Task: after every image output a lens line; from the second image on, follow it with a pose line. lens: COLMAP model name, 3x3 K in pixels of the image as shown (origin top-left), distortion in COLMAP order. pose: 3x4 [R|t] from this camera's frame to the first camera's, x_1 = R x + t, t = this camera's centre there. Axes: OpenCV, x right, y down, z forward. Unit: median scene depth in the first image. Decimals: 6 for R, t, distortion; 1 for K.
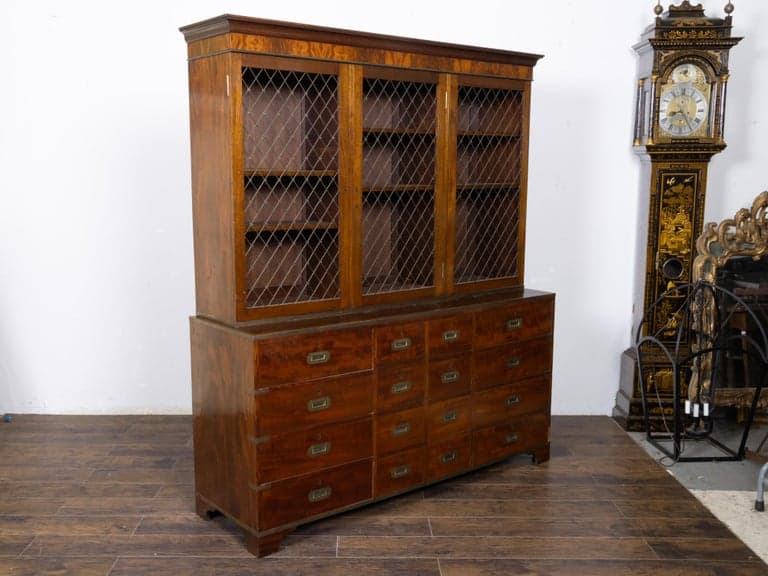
lens RADIAL K [[781.6, 0, 338.7], [0, 781.6, 289.0], [0, 0, 1]] dist [-0.001307, 0.017490]
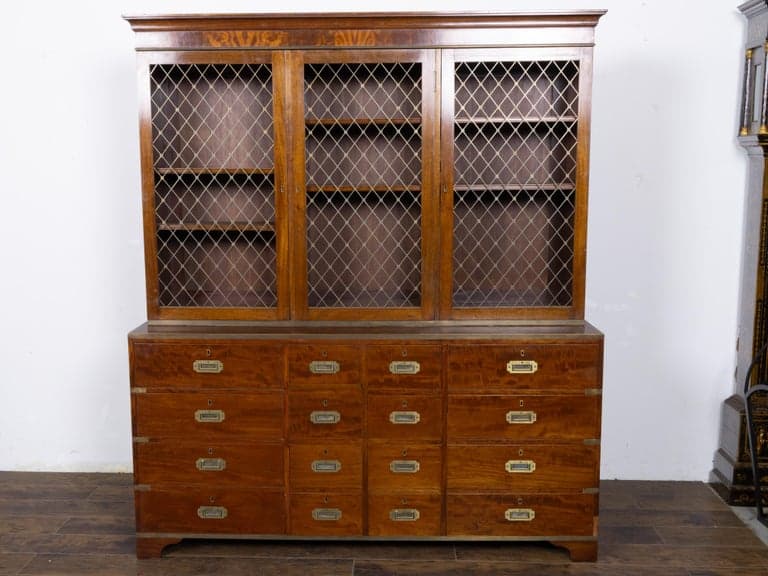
lens RADIAL K [[862.3, 0, 352.5], [0, 862.3, 291.3], [0, 0, 1]] dist [0.008211, -0.001945]
pose [[0.999560, 0.005546, -0.029136, 0.020983], [-0.005833, 0.999935, -0.009766, -0.019309], [0.029080, 0.009932, 0.999528, 0.142656]]
